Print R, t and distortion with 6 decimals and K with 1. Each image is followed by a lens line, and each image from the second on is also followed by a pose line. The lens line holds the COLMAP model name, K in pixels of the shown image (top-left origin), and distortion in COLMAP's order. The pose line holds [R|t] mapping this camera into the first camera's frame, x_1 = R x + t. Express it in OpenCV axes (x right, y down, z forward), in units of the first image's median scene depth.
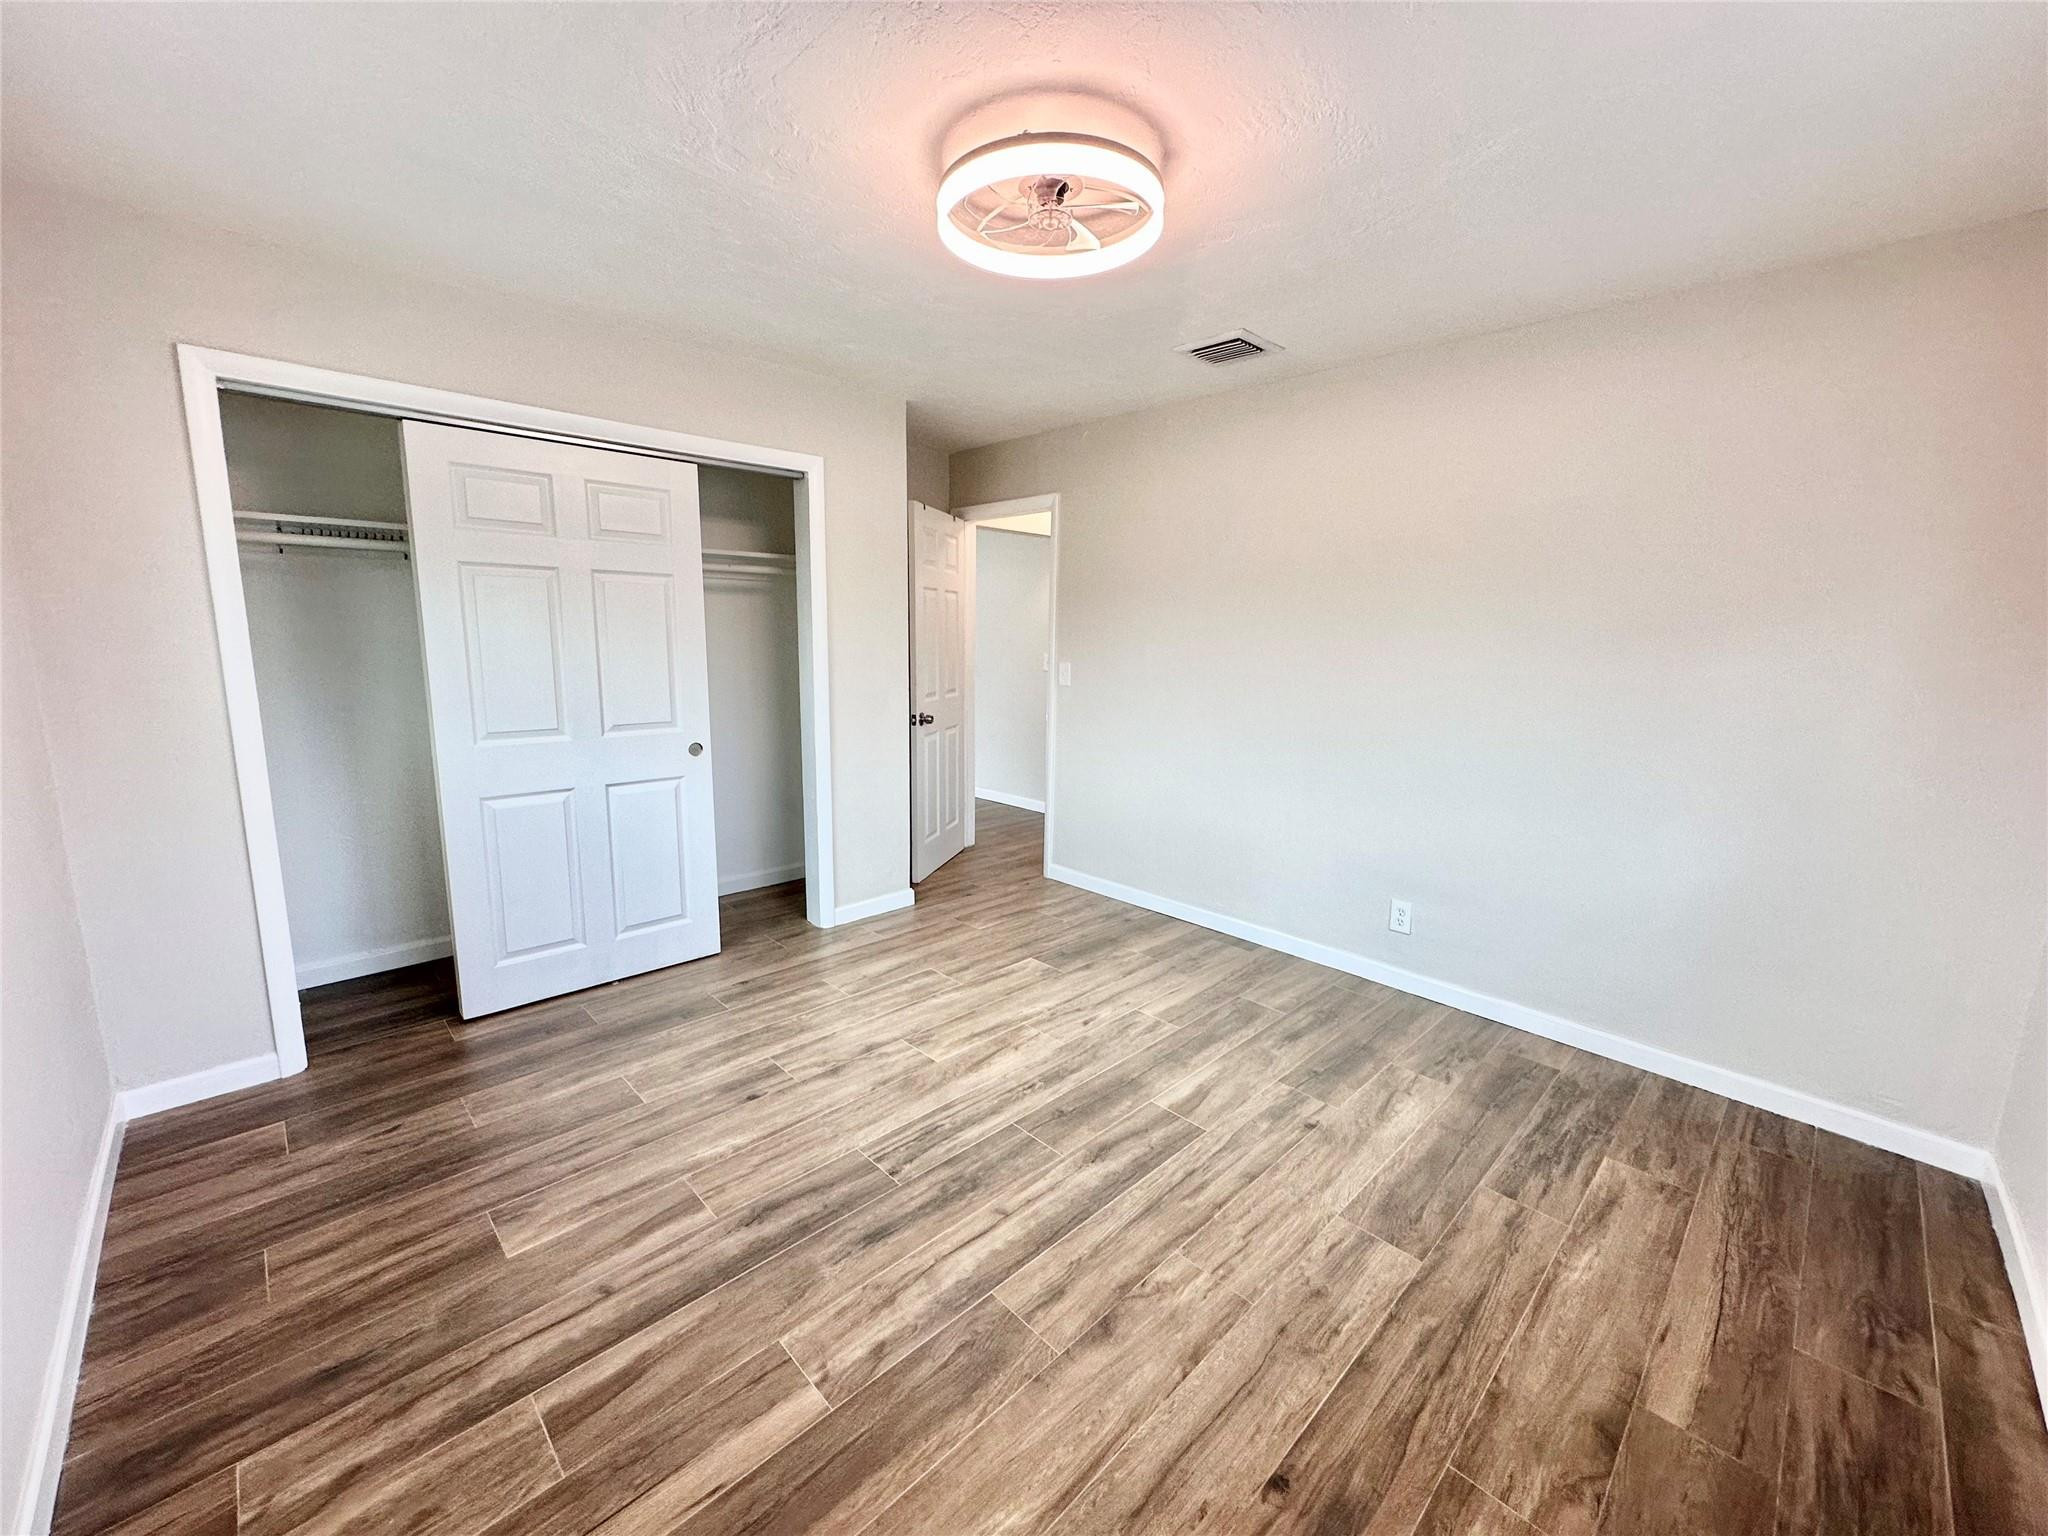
lens RADIAL K [[811.7, 0, 1024.8], [0, 811.7, 763.2], [0, 0, 1]] dist [-0.000500, 0.001143]
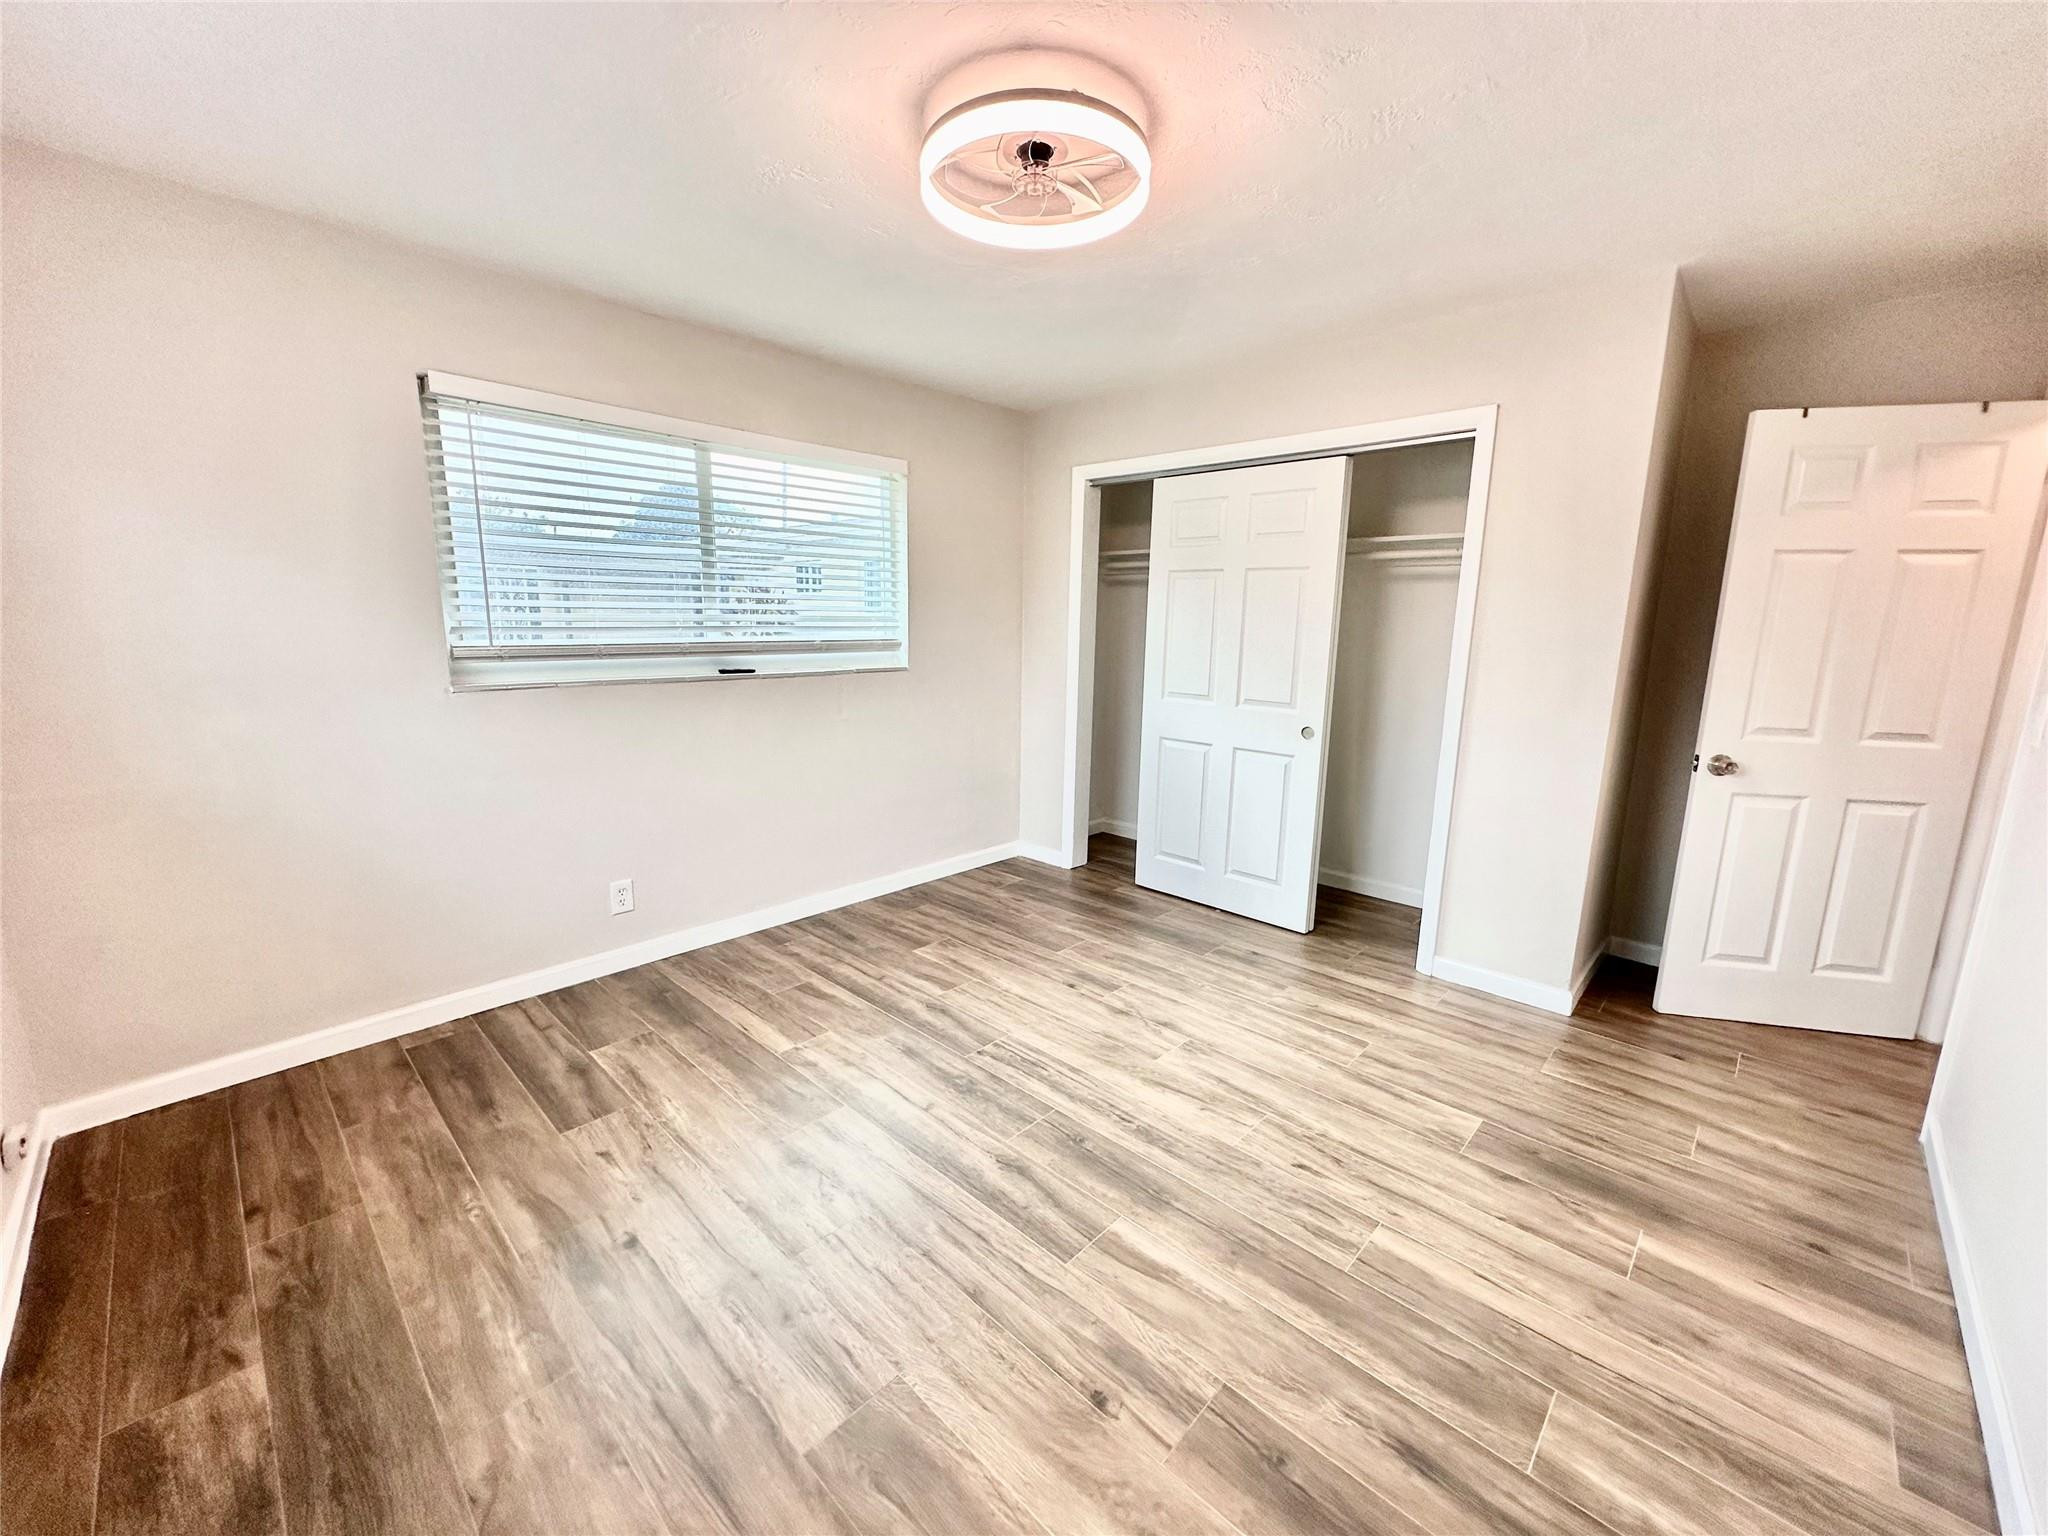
lens RADIAL K [[811.7, 0, 1025.2], [0, 811.7, 759.7], [0, 0, 1]] dist [-0.000500, 0.001143]
pose [[0.038202, 0.160303, -0.986328, 0.879051], [-0.176652, 0.972586, 0.151227, -0.109749], [0.983532, 0.168460, 0.065472, 0.820837]]
